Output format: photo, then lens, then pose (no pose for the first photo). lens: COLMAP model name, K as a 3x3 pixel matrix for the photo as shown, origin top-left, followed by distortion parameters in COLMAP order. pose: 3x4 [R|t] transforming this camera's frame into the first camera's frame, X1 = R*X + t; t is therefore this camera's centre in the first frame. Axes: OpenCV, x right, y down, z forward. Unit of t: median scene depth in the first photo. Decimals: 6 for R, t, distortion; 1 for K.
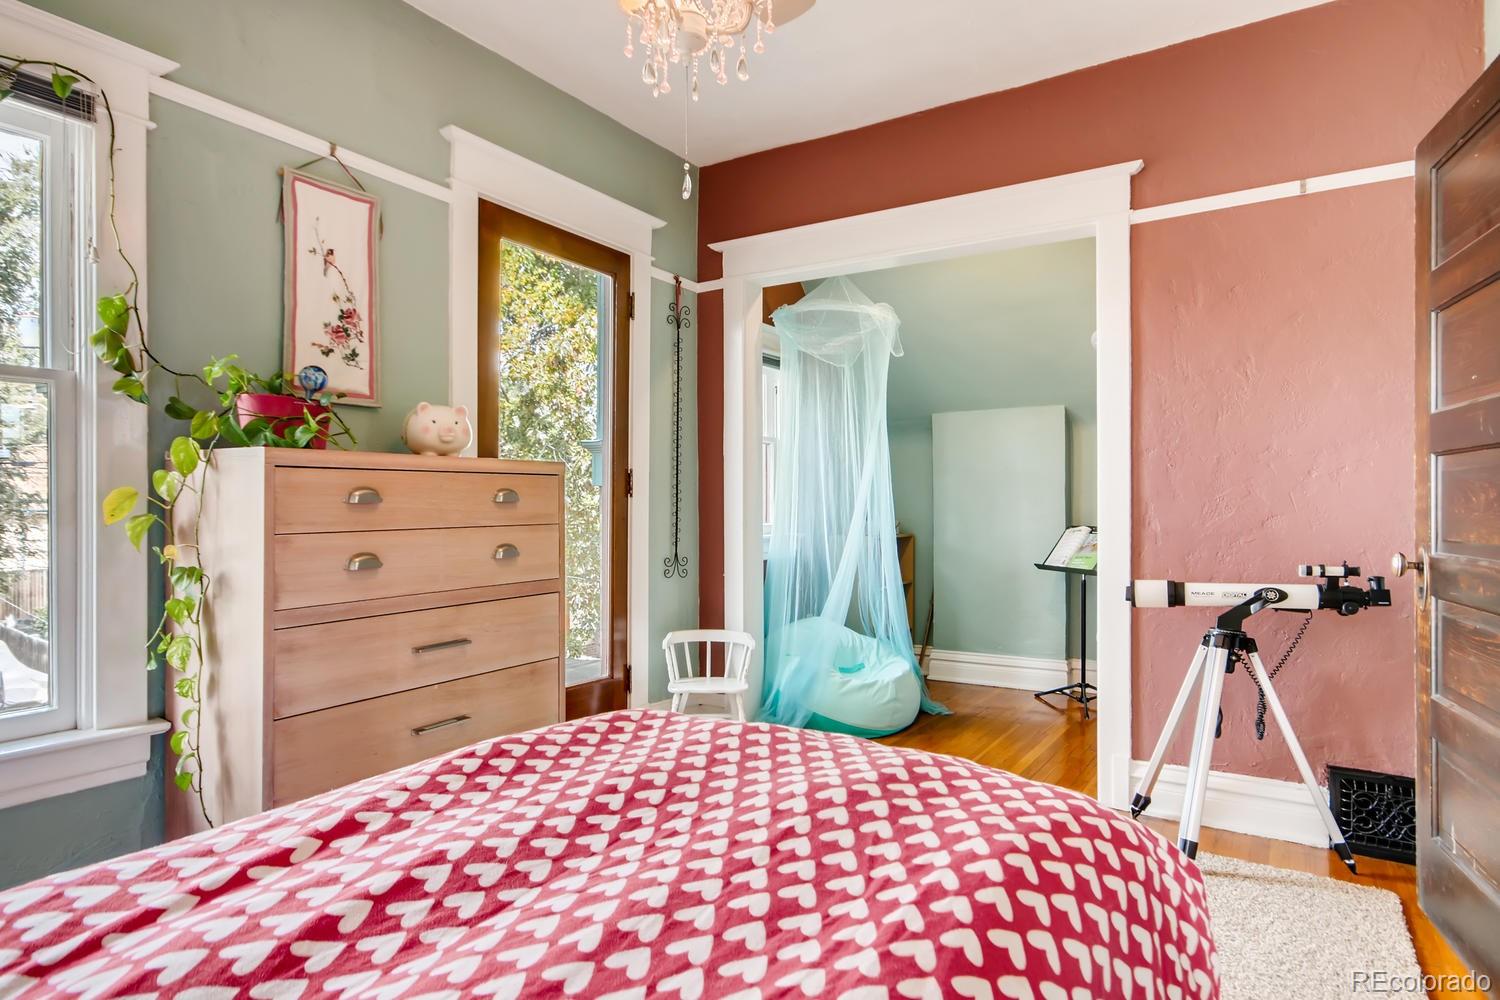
lens RADIAL K [[824.9, 0, 795.2], [0, 824.9, 506.1], [0, 0, 1]] dist [-0.002649, 0.000401]
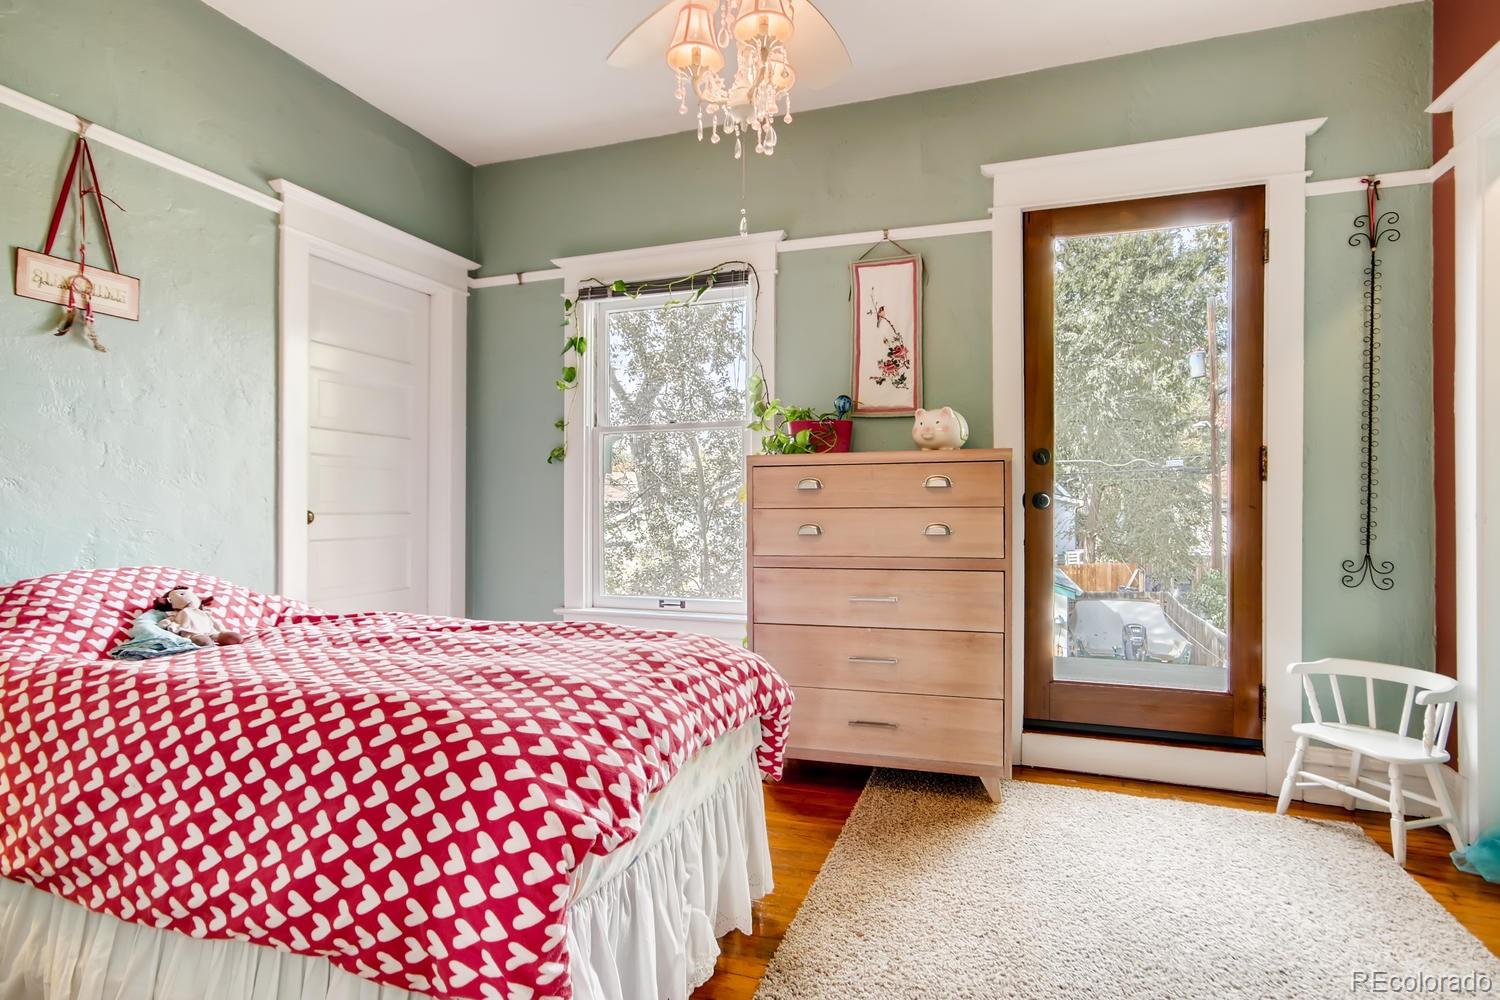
lens RADIAL K [[824.9, 0, 795.2], [0, 824.9, 506.1], [0, 0, 1]] dist [-0.002649, 0.000401]
pose [[0.210075, 0.000214, -0.977685, 0.713529], [-0.000512, 1.000000, 0.000109, 0.021326], [0.977685, 0.000477, 0.210075, 0.533111]]
